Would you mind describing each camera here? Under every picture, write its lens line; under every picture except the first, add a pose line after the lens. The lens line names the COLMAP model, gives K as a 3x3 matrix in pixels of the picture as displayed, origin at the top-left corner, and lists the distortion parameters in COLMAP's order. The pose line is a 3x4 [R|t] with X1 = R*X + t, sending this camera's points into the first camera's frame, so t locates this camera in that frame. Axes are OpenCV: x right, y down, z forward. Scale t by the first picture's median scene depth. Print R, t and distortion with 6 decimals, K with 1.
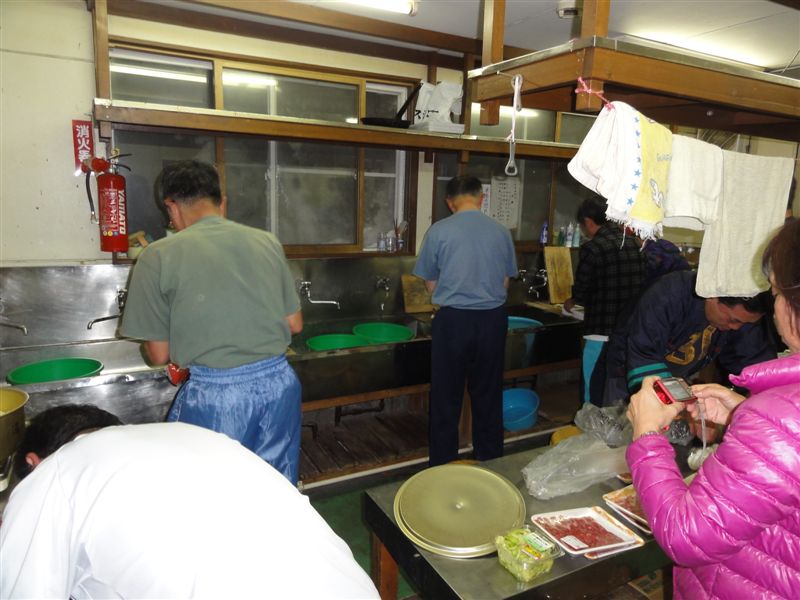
lens RADIAL K [[560.3, 0, 403.5], [0, 560.3, 298.8], [0, 0, 1]] dist [-0.009545, 0.000260]
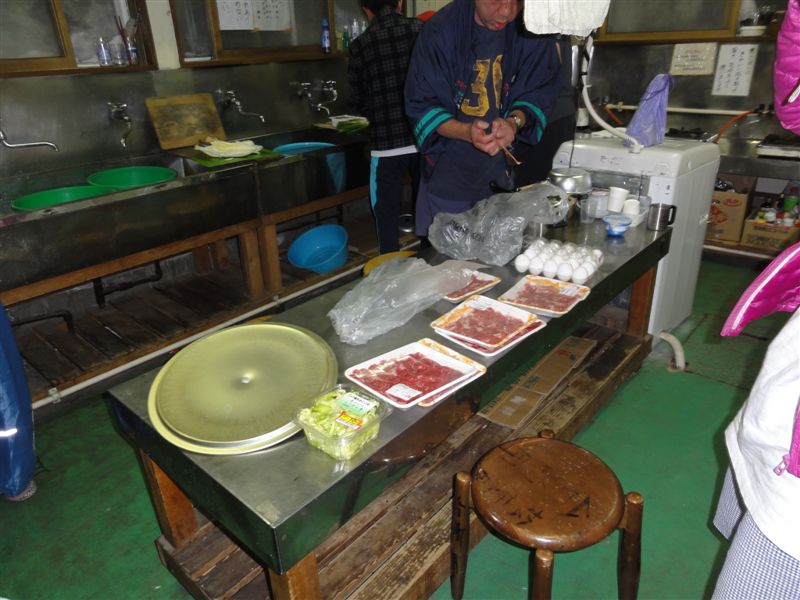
lens RADIAL K [[560.3, 0, 403.5], [0, 560.3, 298.8], [0, 0, 1]] dist [-0.009545, 0.000260]
pose [[0.934688, -0.197615, 0.295475, 0.090281], [0.114726, 0.954452, 0.275424, 0.091934], [-0.336445, -0.223537, 0.914787, 0.284703]]
